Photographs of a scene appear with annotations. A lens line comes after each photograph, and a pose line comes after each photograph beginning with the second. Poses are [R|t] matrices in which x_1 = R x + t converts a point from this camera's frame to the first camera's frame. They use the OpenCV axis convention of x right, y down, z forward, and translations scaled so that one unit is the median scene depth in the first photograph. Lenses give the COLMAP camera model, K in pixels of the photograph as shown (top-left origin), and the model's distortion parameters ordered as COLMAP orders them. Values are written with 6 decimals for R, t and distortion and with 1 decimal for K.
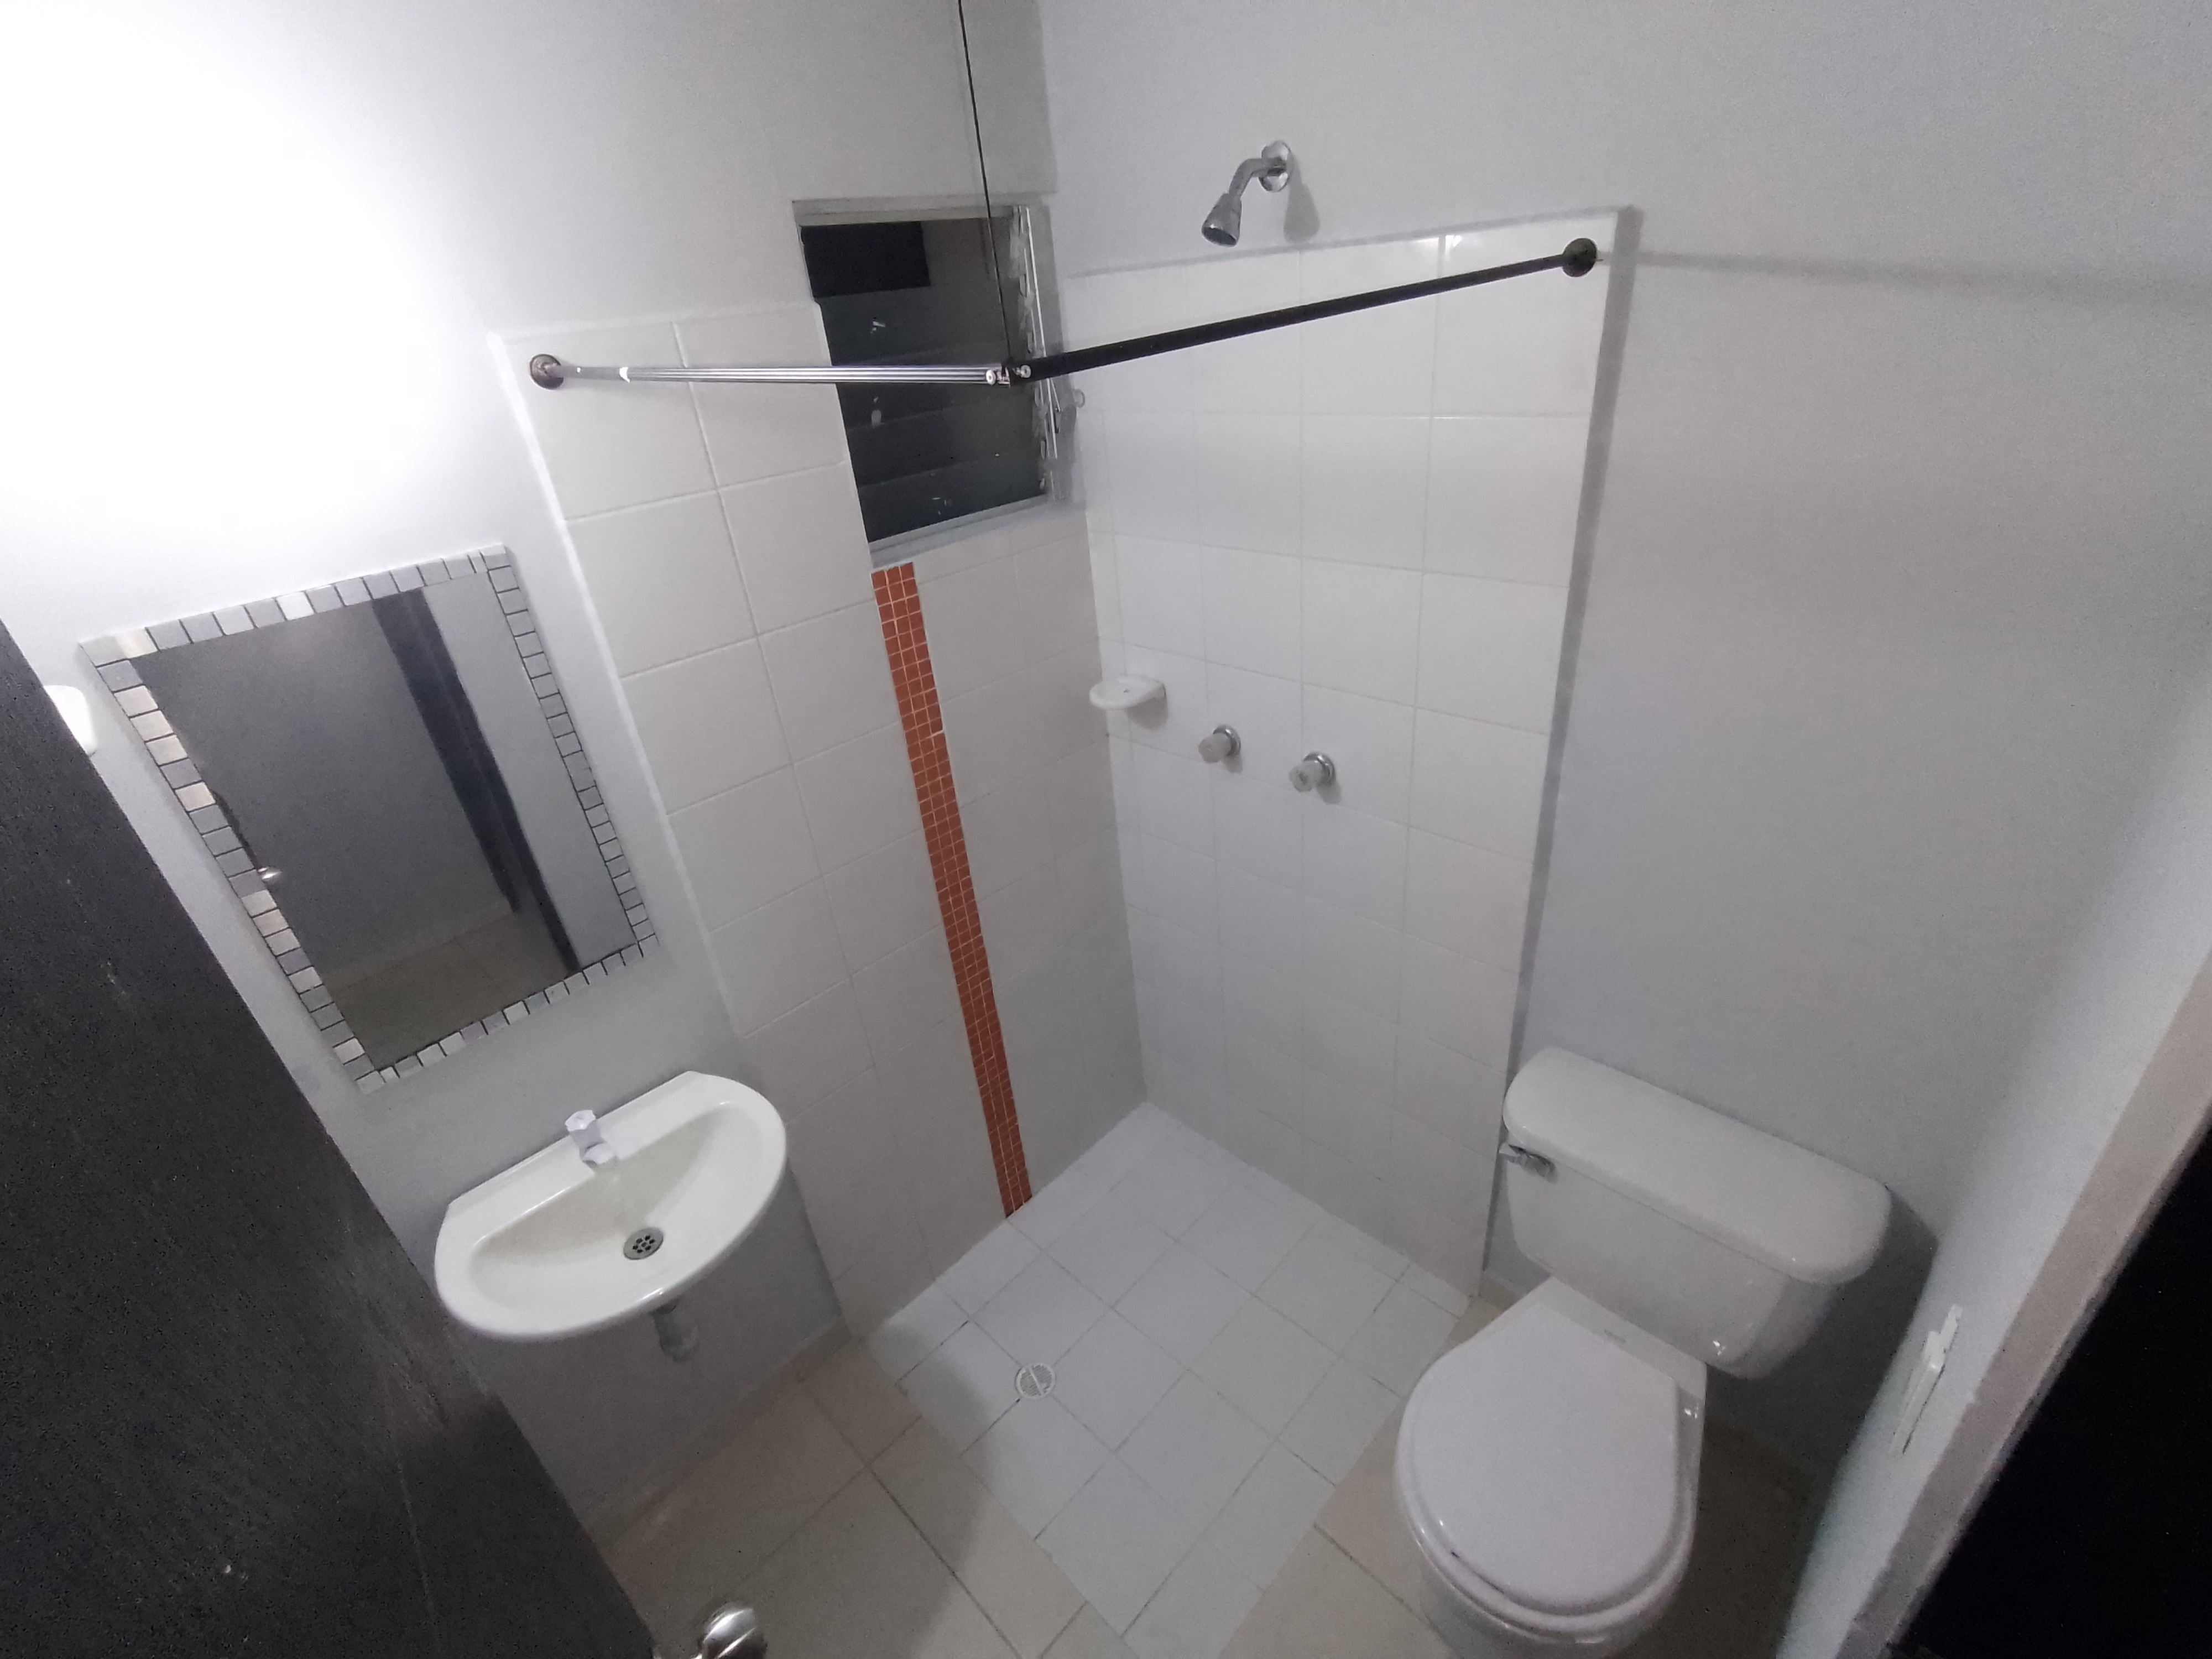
lens RADIAL K [[1002.6, 0, 1103.6], [0, 1002.6, 842.4], [0, 0, 1]] dist [0.002399, 0.000104]
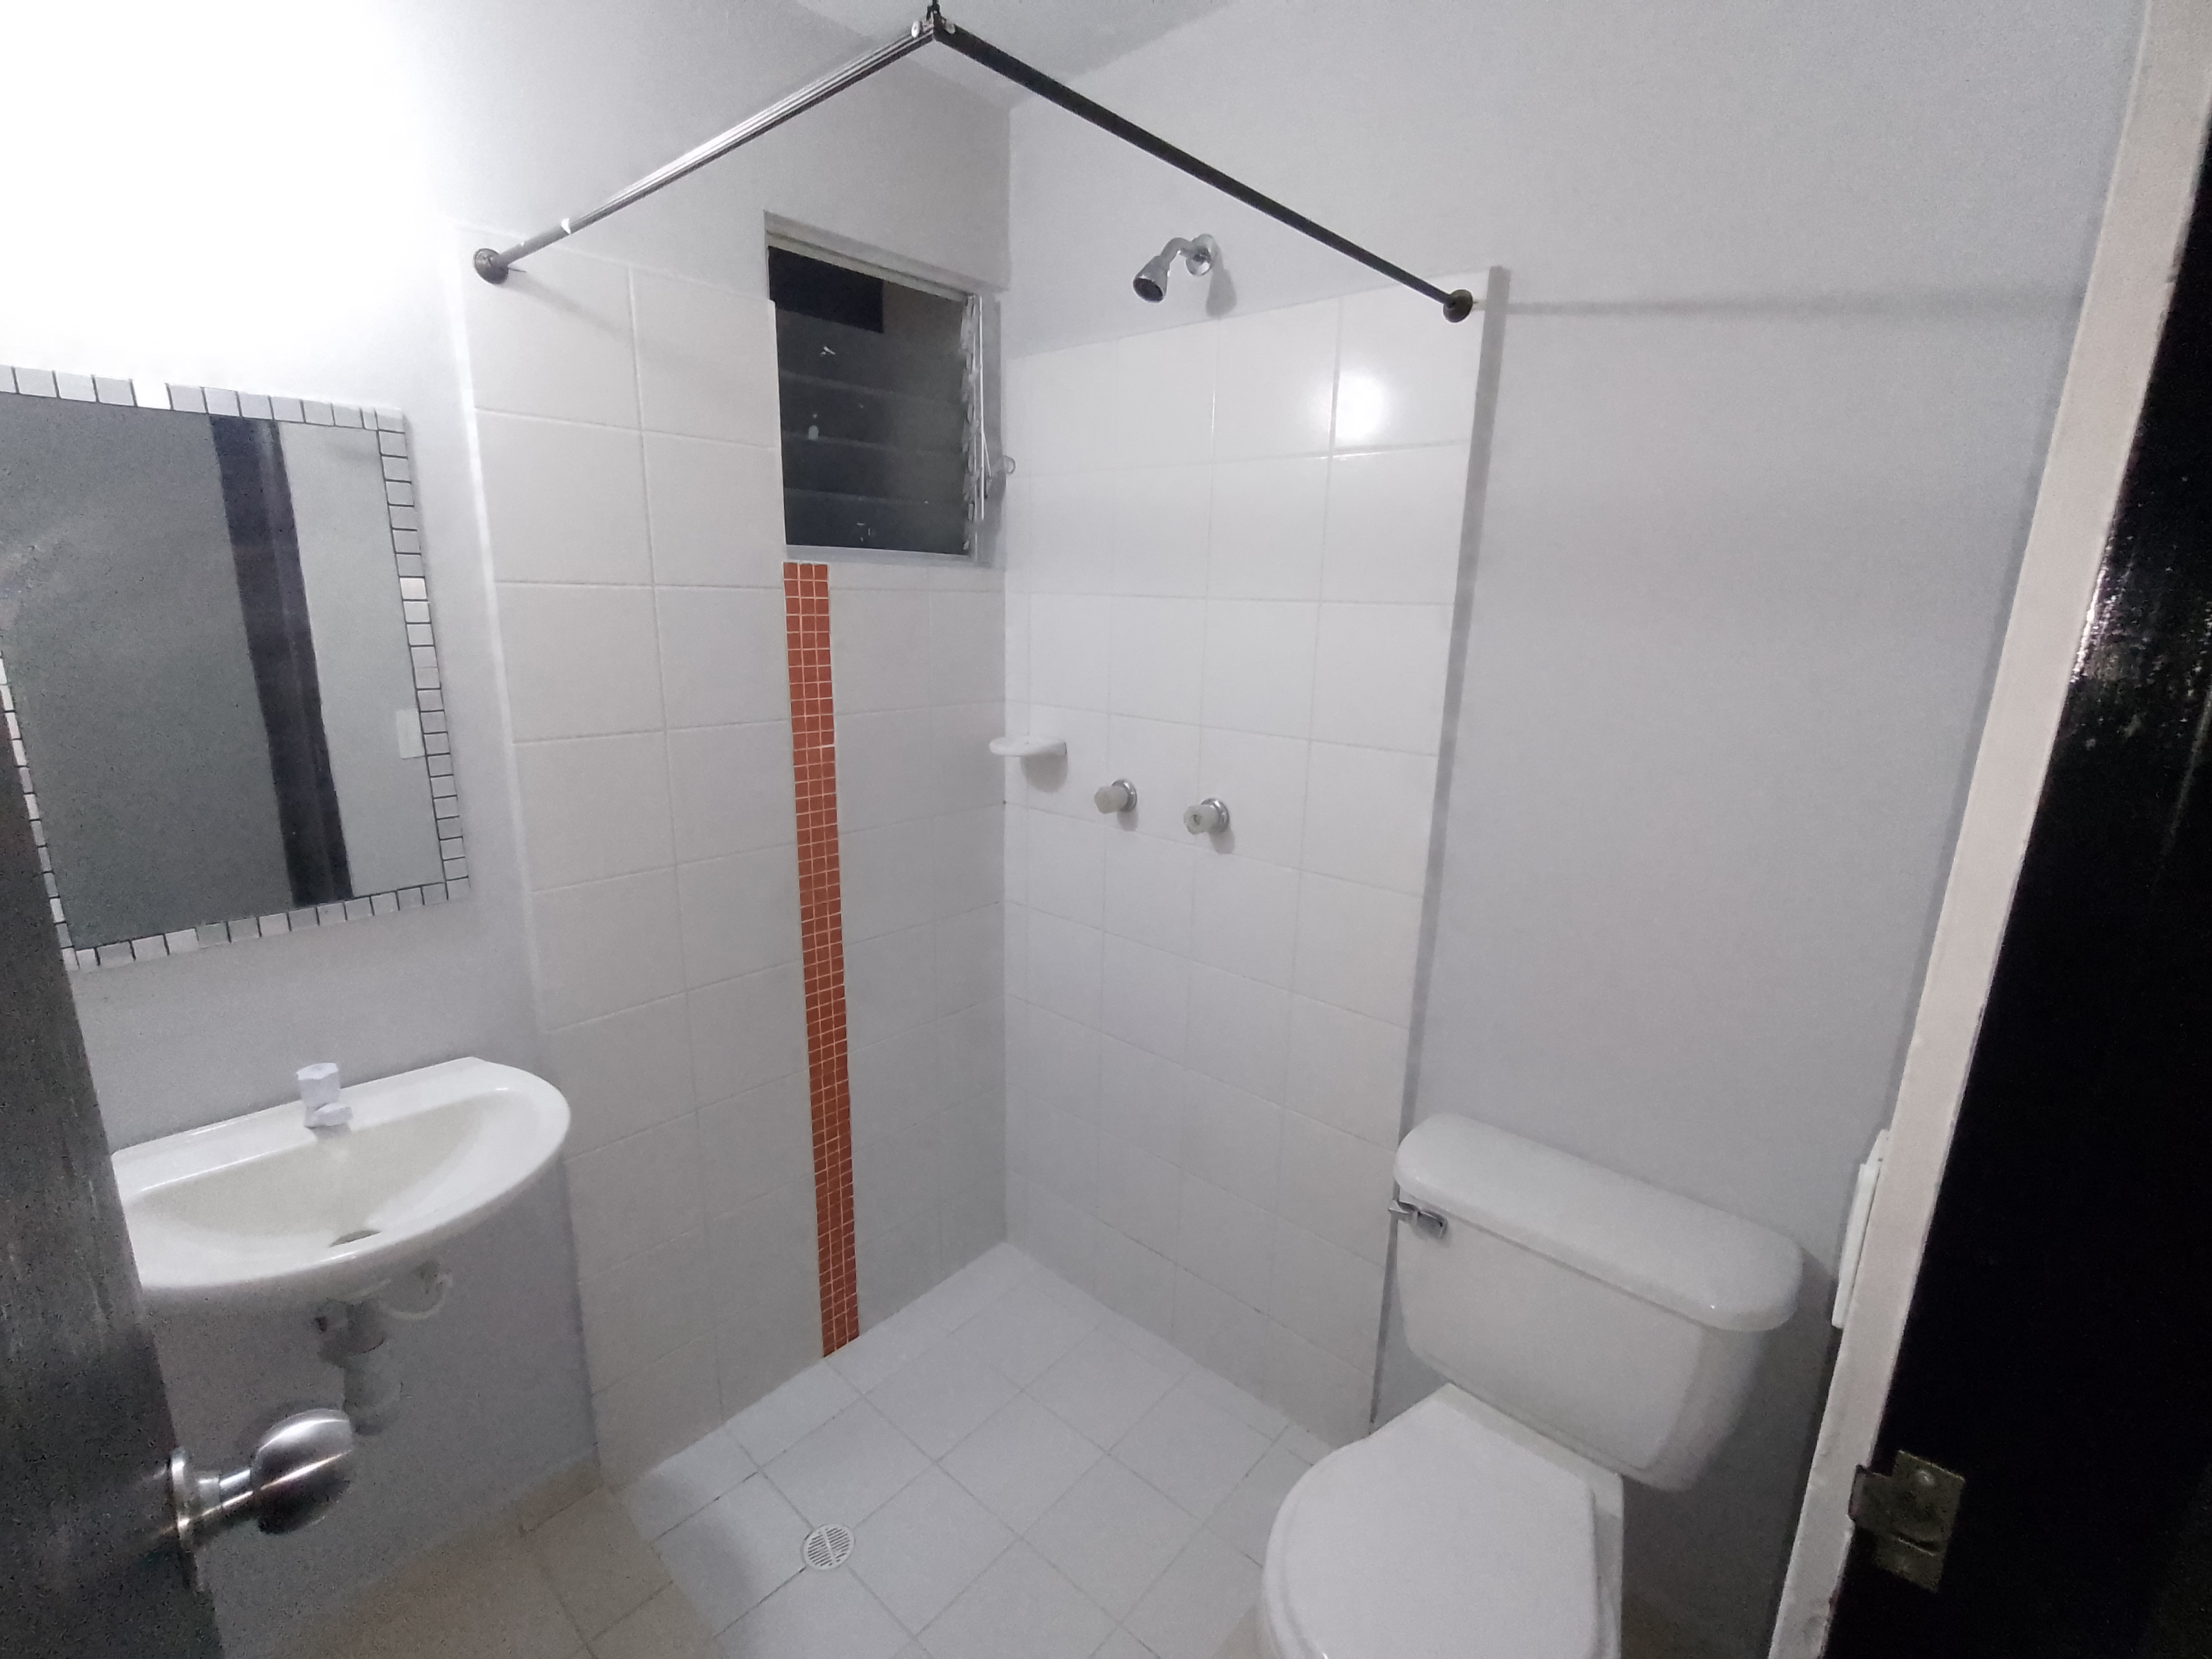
lens RADIAL K [[1002.6, 0, 1103.6], [0, 1002.6, 842.4], [0, 0, 1]] dist [0.002399, 0.000104]
pose [[0.991467, 0.104410, 0.078055, 0.034400], [-0.079890, 0.959795, -0.269093, 0.231720], [-0.103013, 0.260561, 0.959946, 0.073685]]
